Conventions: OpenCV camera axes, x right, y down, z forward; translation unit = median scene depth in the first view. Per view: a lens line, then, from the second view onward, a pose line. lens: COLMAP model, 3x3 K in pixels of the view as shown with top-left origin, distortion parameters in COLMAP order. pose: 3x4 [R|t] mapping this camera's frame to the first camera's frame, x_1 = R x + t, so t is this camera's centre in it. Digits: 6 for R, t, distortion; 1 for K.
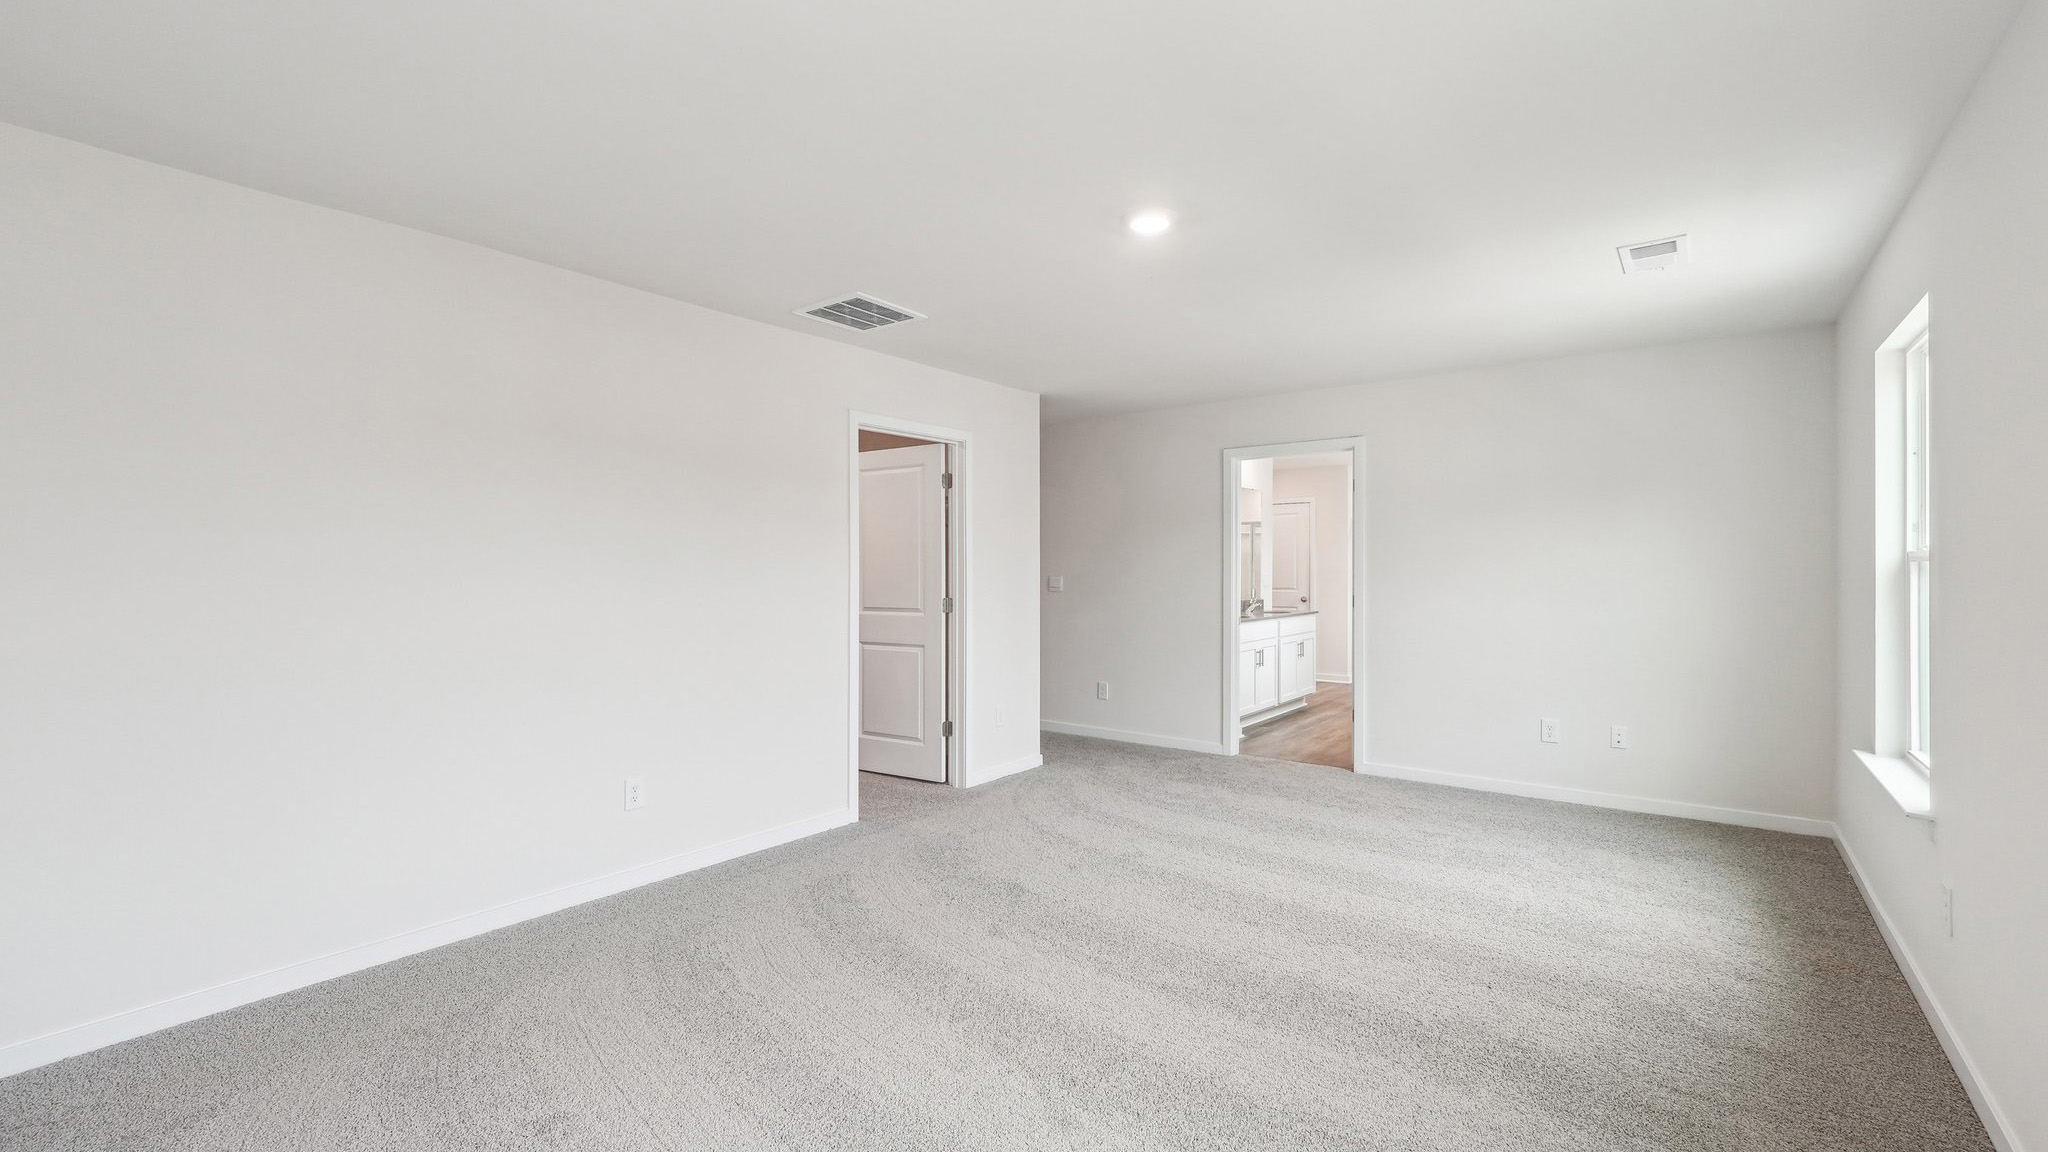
lens RADIAL K [[861.0, 0, 1039.1], [0, 861.0, 572.1], [0, 0, 1]] dist [-0.012799, 0.005464]
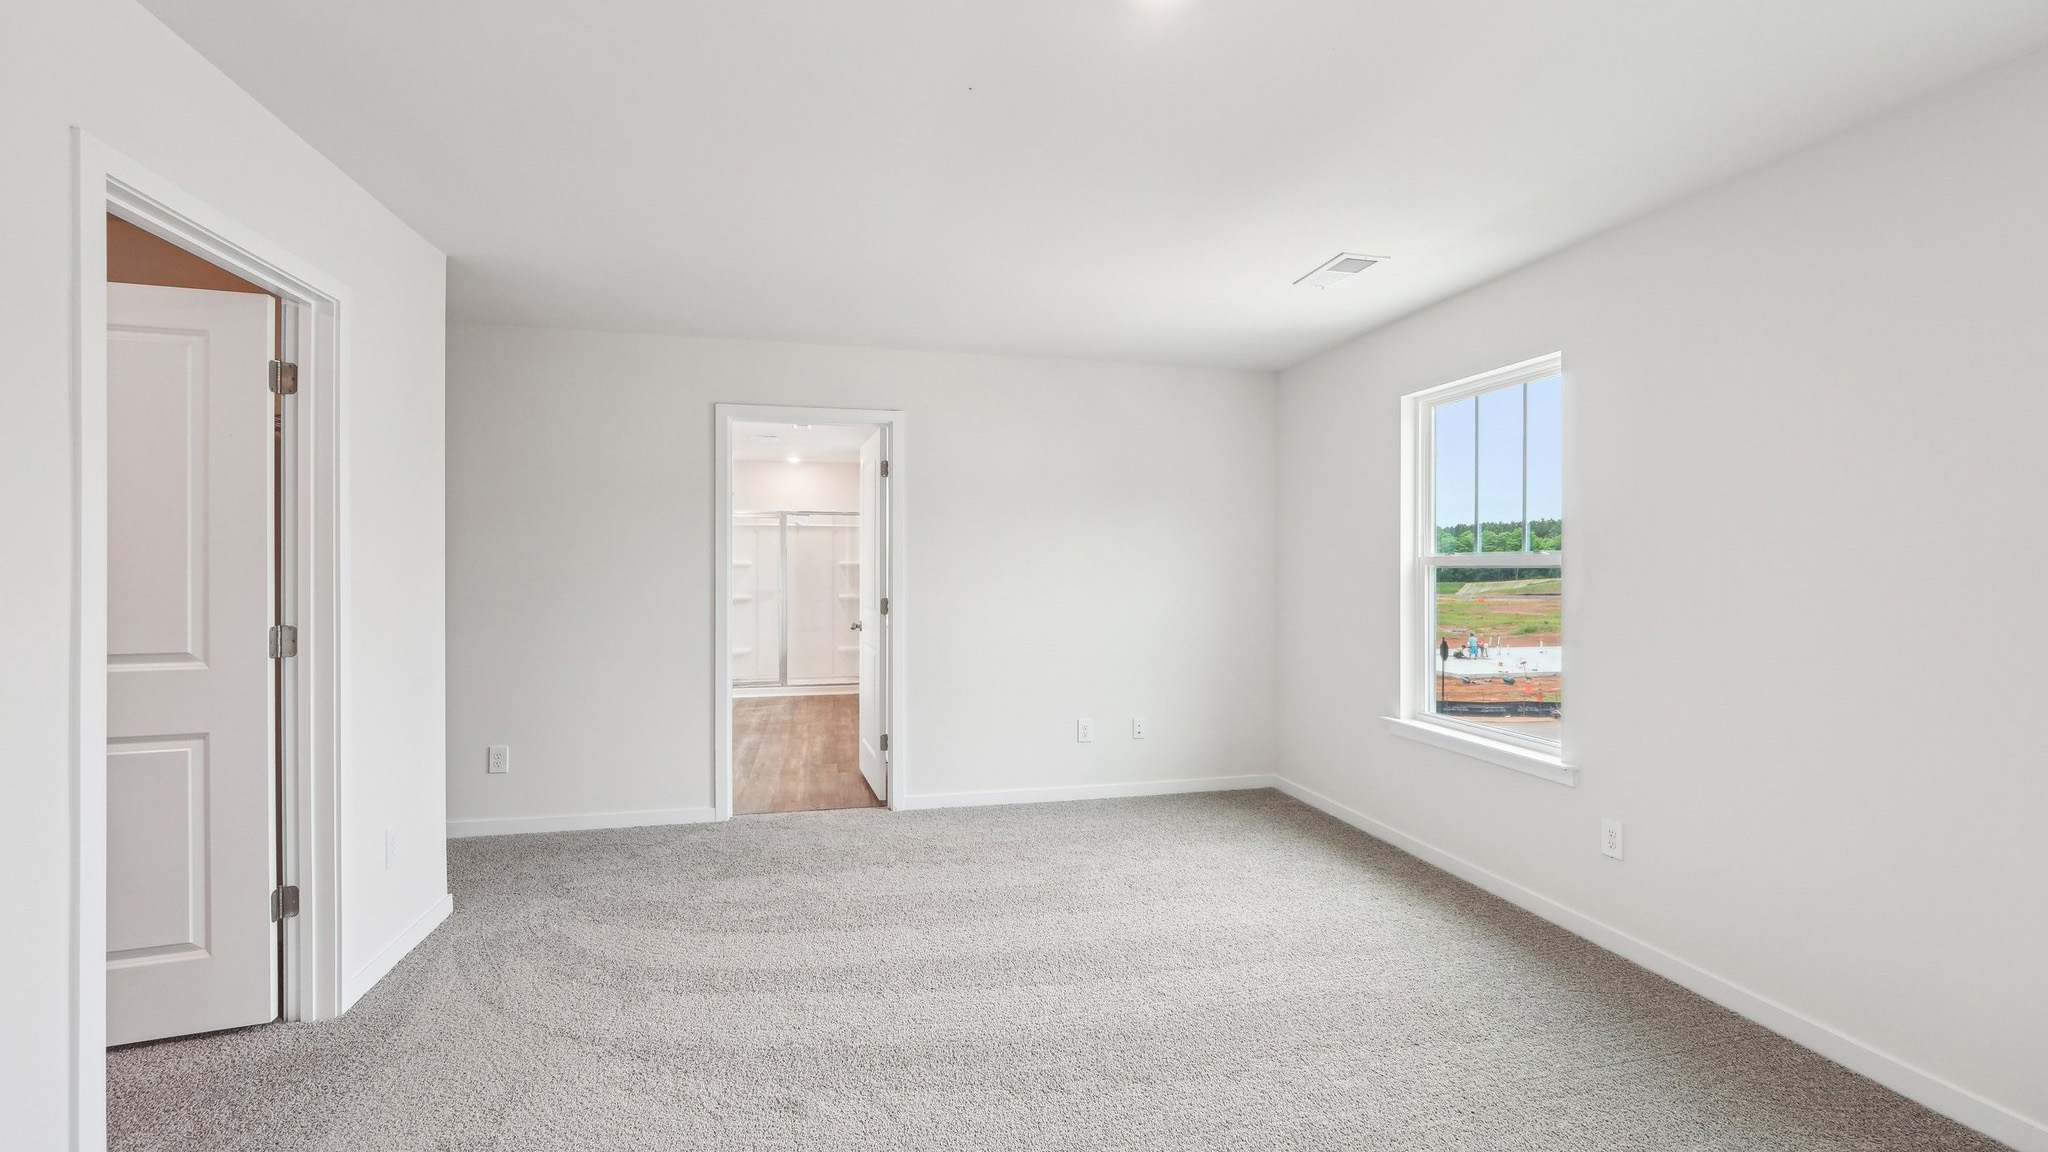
lens RADIAL K [[861.0, 0, 1023.8], [0, 861.0, 578.2], [0, 0, 1]] dist [-0.012799, 0.005464]
pose [[0.635470, -0.004517, 0.772112, -0.210612], [-0.001620, 0.999973, 0.007183, -0.000487], [-0.772124, -0.005816, 0.635445, 0.390121]]
